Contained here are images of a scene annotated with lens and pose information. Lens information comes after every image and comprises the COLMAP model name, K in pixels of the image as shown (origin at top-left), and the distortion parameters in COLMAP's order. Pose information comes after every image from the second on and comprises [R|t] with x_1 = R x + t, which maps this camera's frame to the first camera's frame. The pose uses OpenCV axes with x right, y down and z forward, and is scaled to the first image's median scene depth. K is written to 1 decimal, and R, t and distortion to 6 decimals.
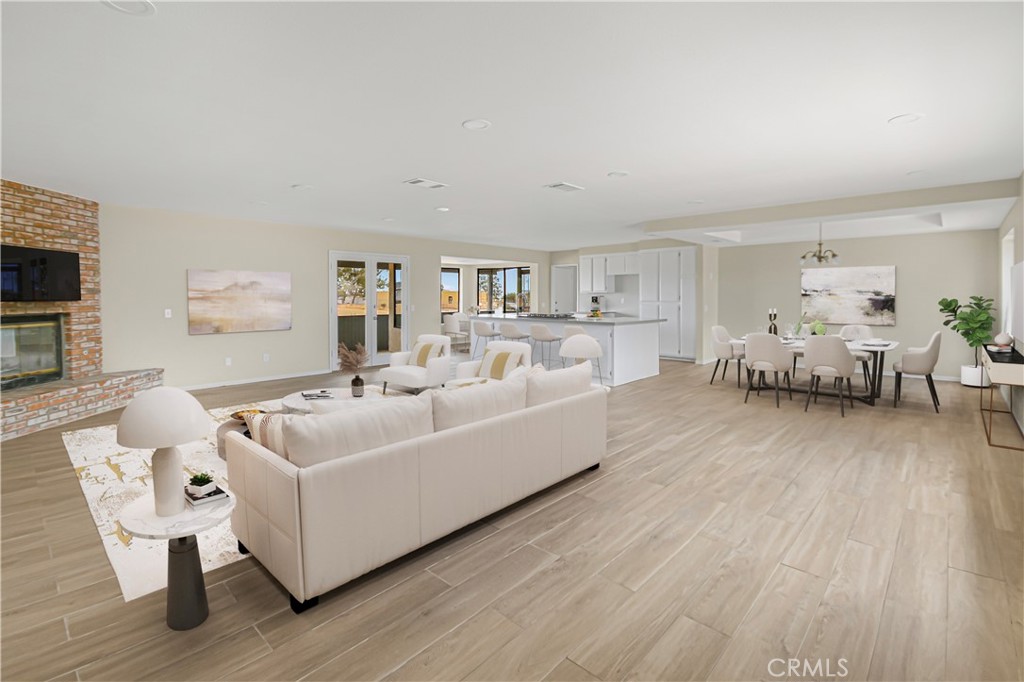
lens RADIAL K [[471.9, 0, 509.8], [0, 471.9, 298.3], [0, 0, 1]] dist [-0.001750, -0.000709]
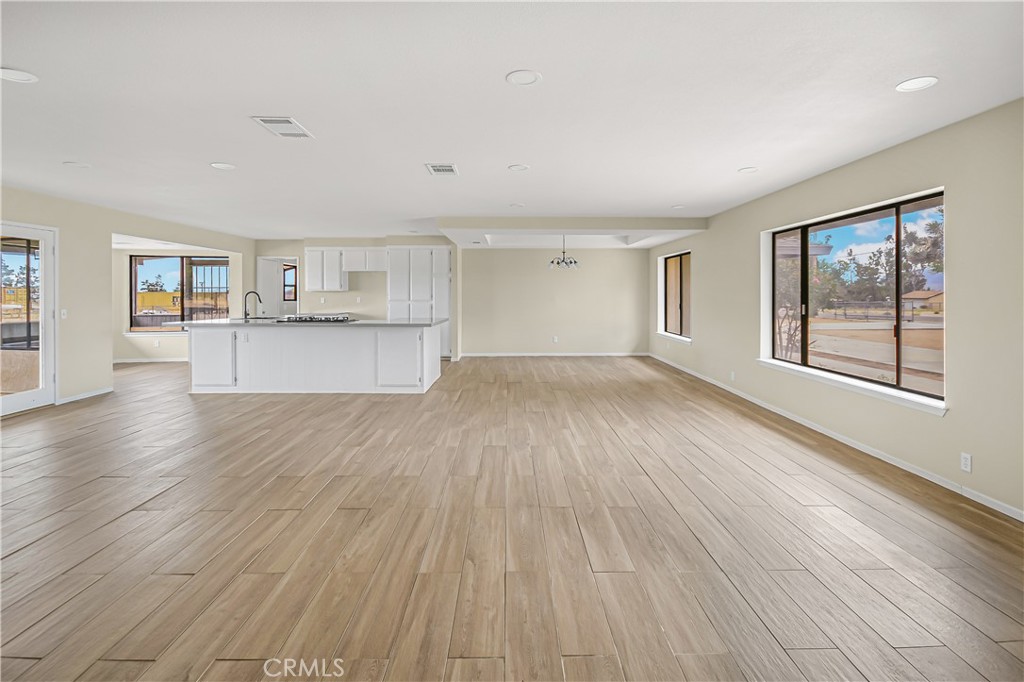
lens RADIAL K [[480.9, 0, 513.7], [0, 480.9, 292.1], [0, 0, 1]] dist [0.000222, 0.000036]
pose [[0.722942, 0.002892, 0.690902, -0.355817], [0.003198, 0.999967, -0.007533, -0.003803], [-0.690901, 0.007655, 0.722909, 0.236654]]
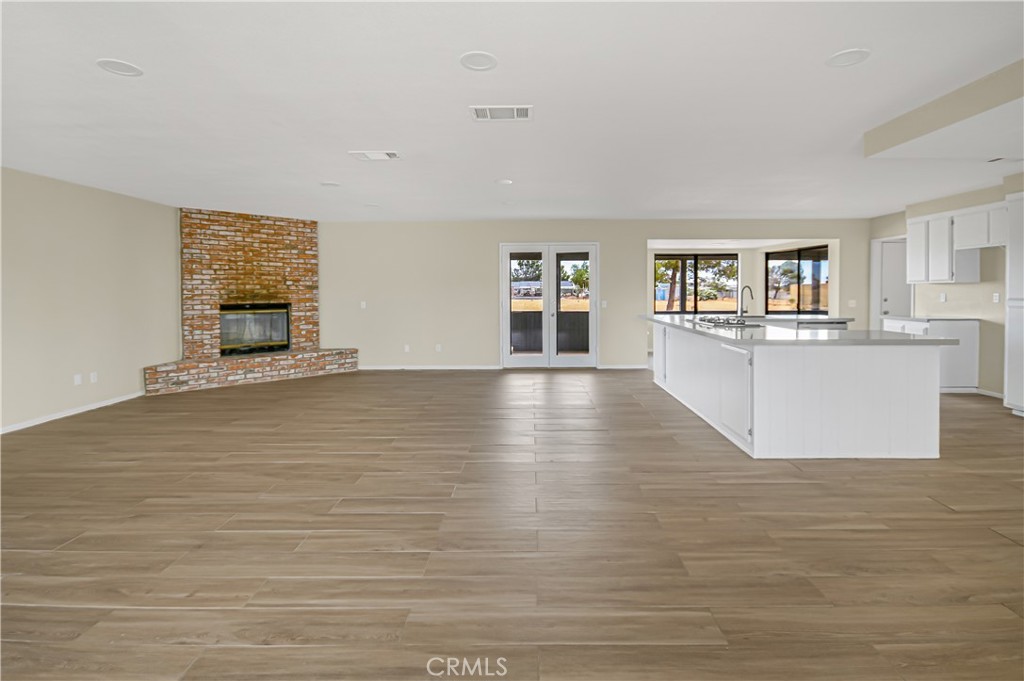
lens RADIAL K [[469.6, 0, 526.7], [0, 469.6, 298.8], [0, 0, 1]] dist [0.000991, -0.000051]
pose [[0.677743, 0.010918, -0.735217, 0.516921], [-0.000971, 0.999902, 0.013953, -0.001629], [0.735298, -0.008743, 0.677688, 0.535682]]
